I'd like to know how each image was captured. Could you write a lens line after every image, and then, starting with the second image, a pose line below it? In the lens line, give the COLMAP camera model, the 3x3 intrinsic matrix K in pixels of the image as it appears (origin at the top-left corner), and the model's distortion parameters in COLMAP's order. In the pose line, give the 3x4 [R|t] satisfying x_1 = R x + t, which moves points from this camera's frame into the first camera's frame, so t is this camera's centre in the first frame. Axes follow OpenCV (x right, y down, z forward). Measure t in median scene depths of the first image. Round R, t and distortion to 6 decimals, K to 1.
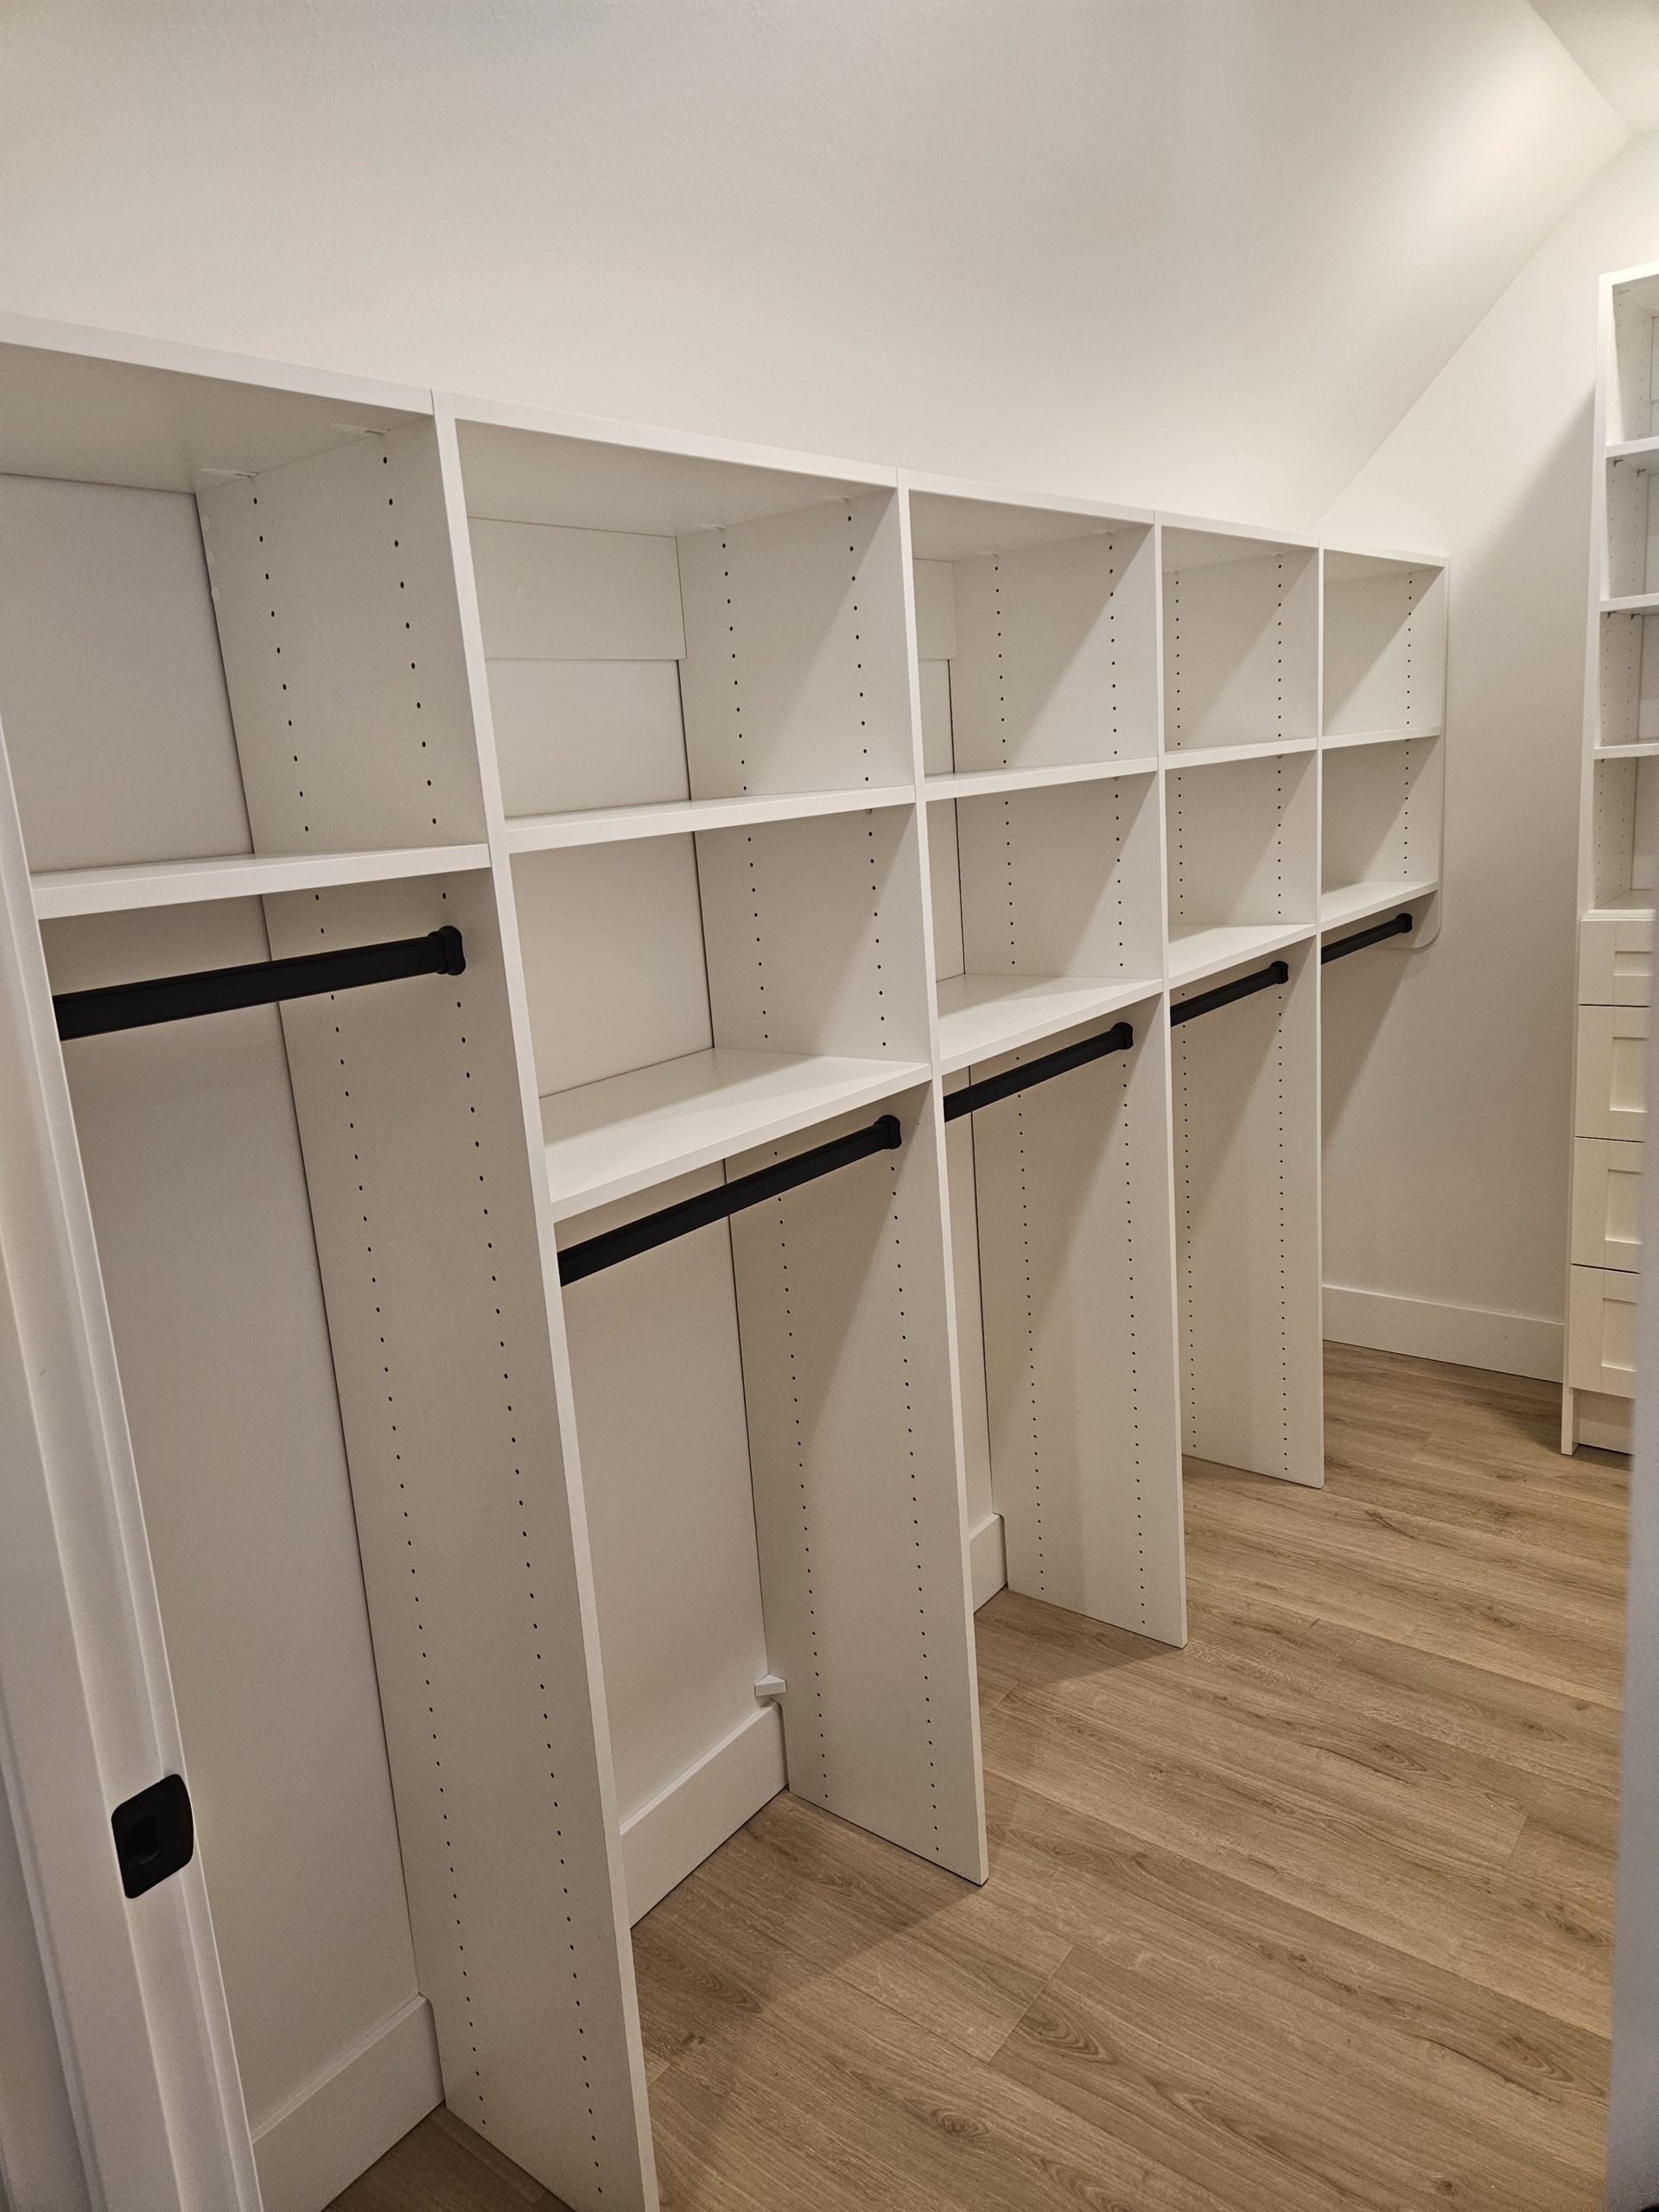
lens RADIAL K [[1455.6, 0, 813.9], [0, 1455.6, 1093.5], [0, 0, 1]] dist [0.095804, -0.075267]
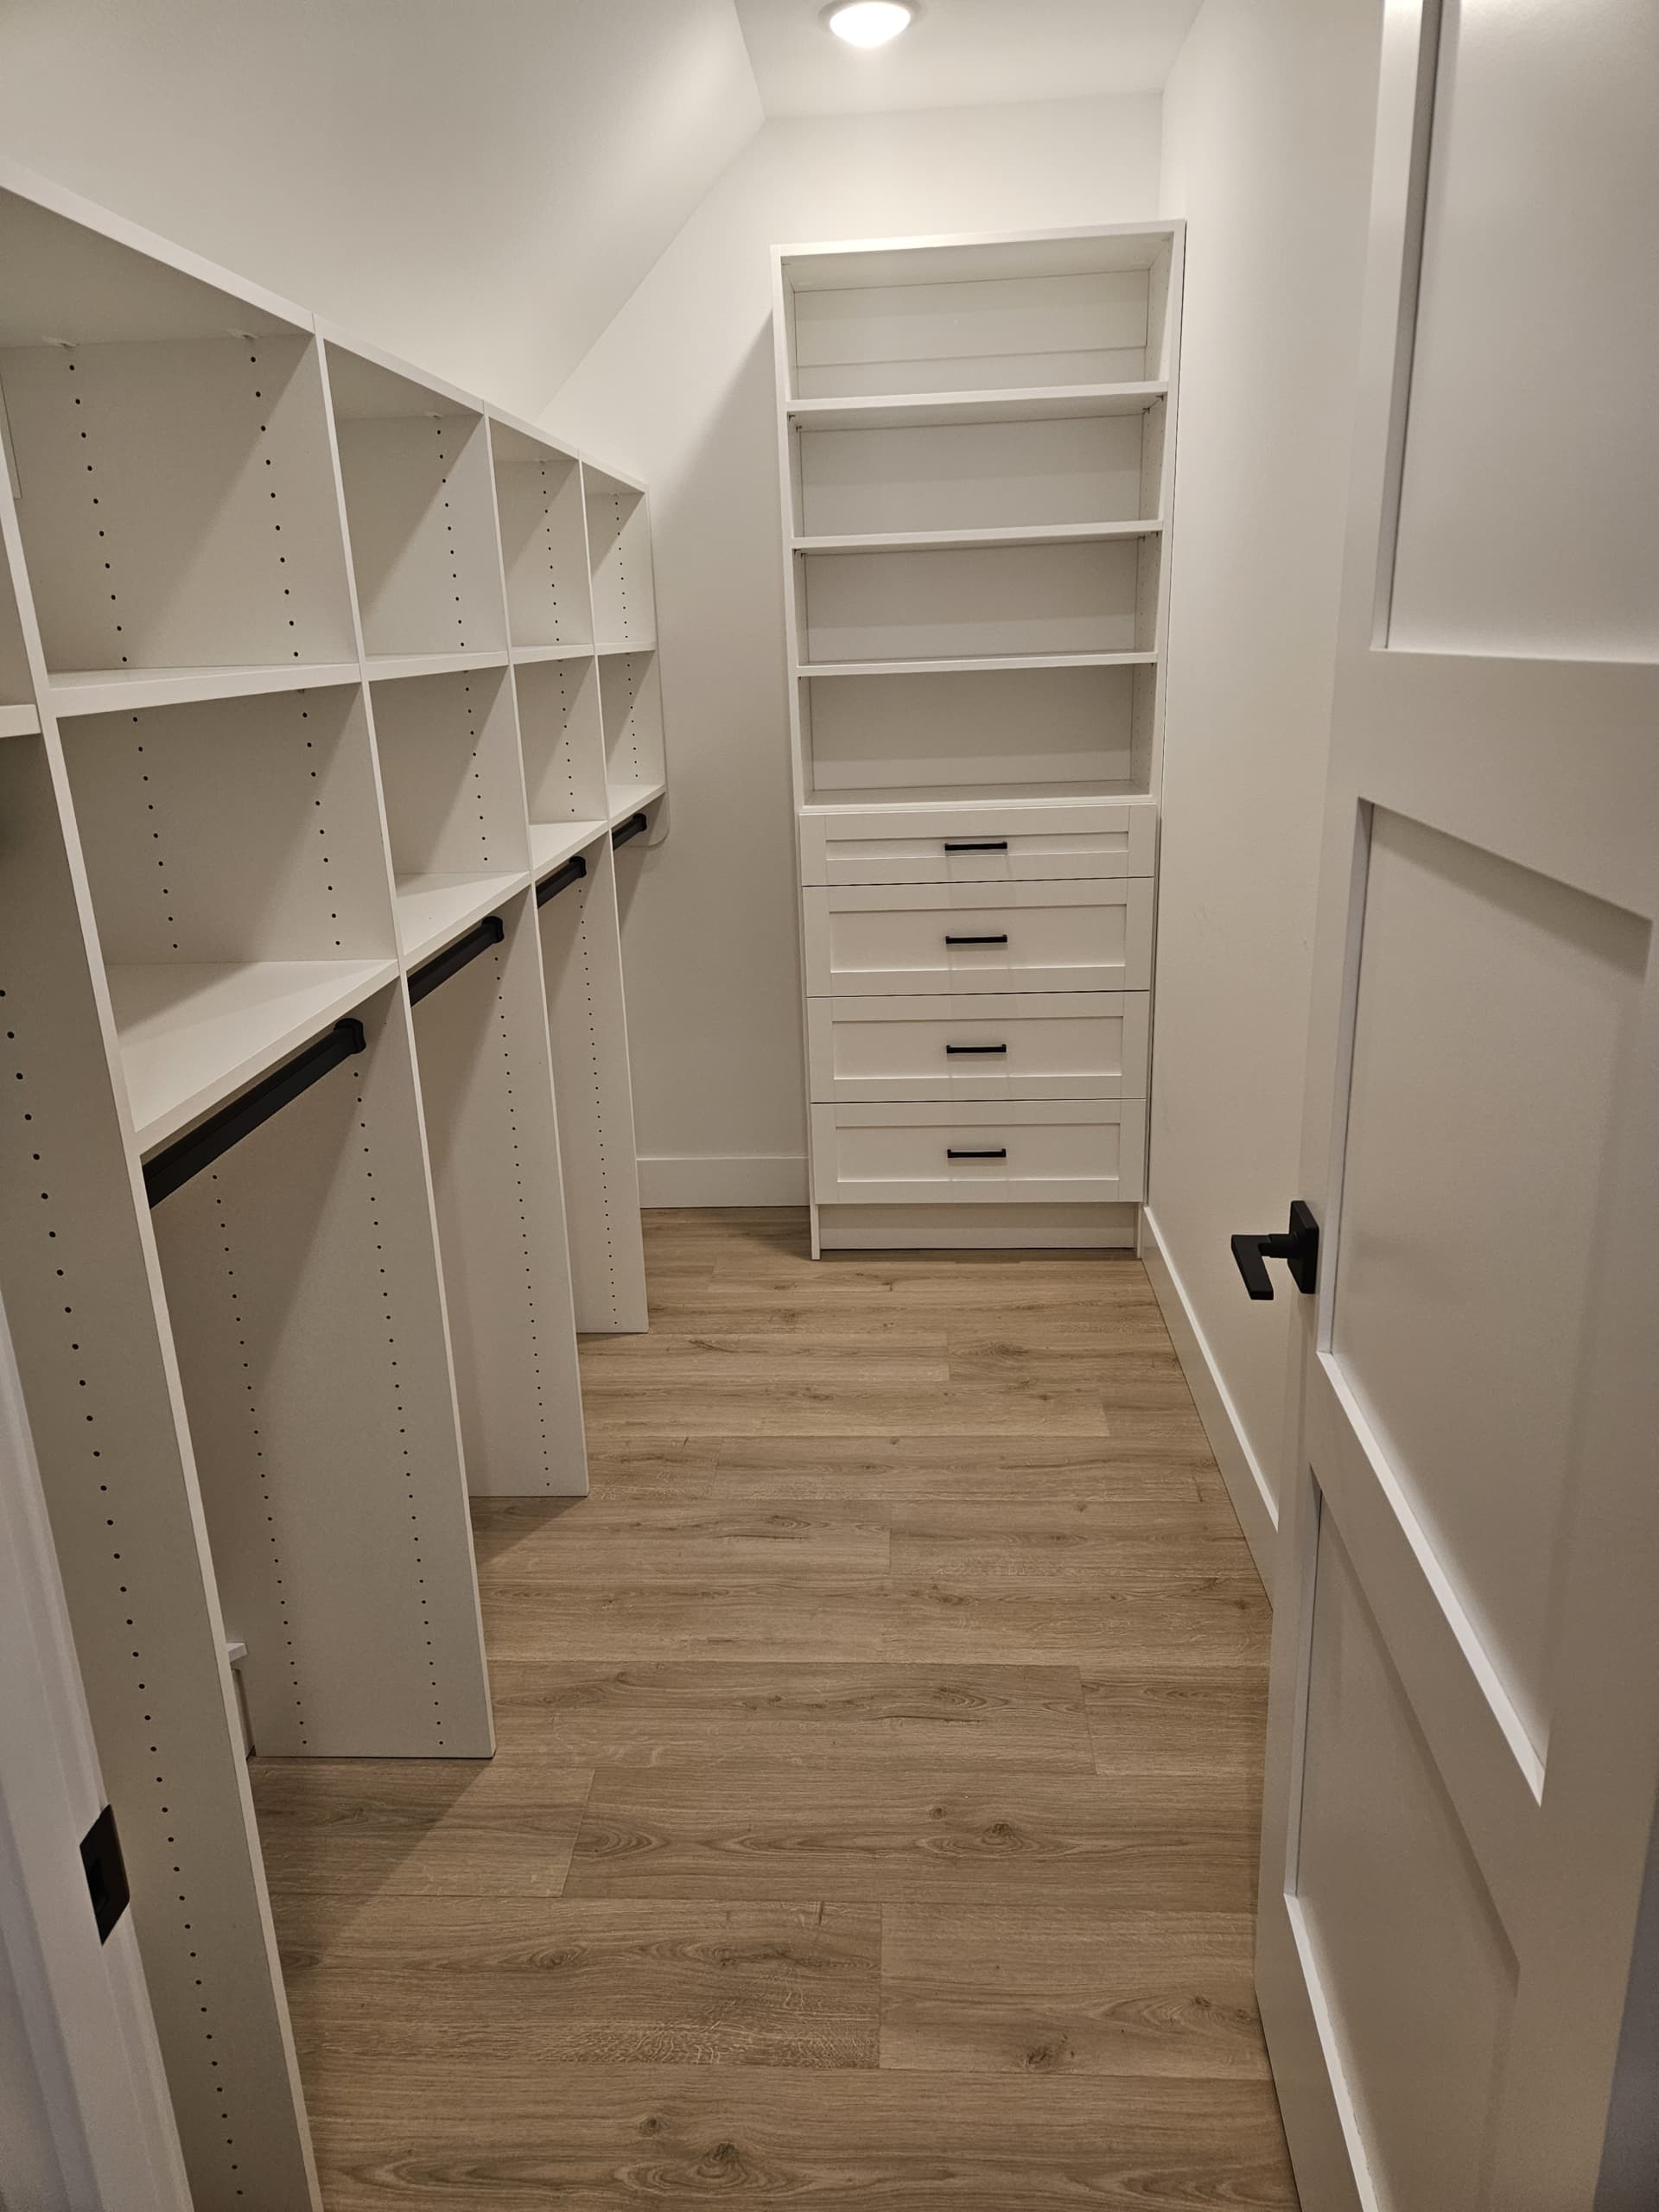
lens RADIAL K [[1455.6, 0, 813.9], [0, 1455.6, 1093.5], [0, 0, 1]] dist [0.095804, -0.075267]
pose [[0.816572, -0.125846, 0.563358, -0.217362], [0.095028, 0.991937, 0.083844, 0.010909], [-0.569368, -0.014930, 0.821947, 0.033614]]
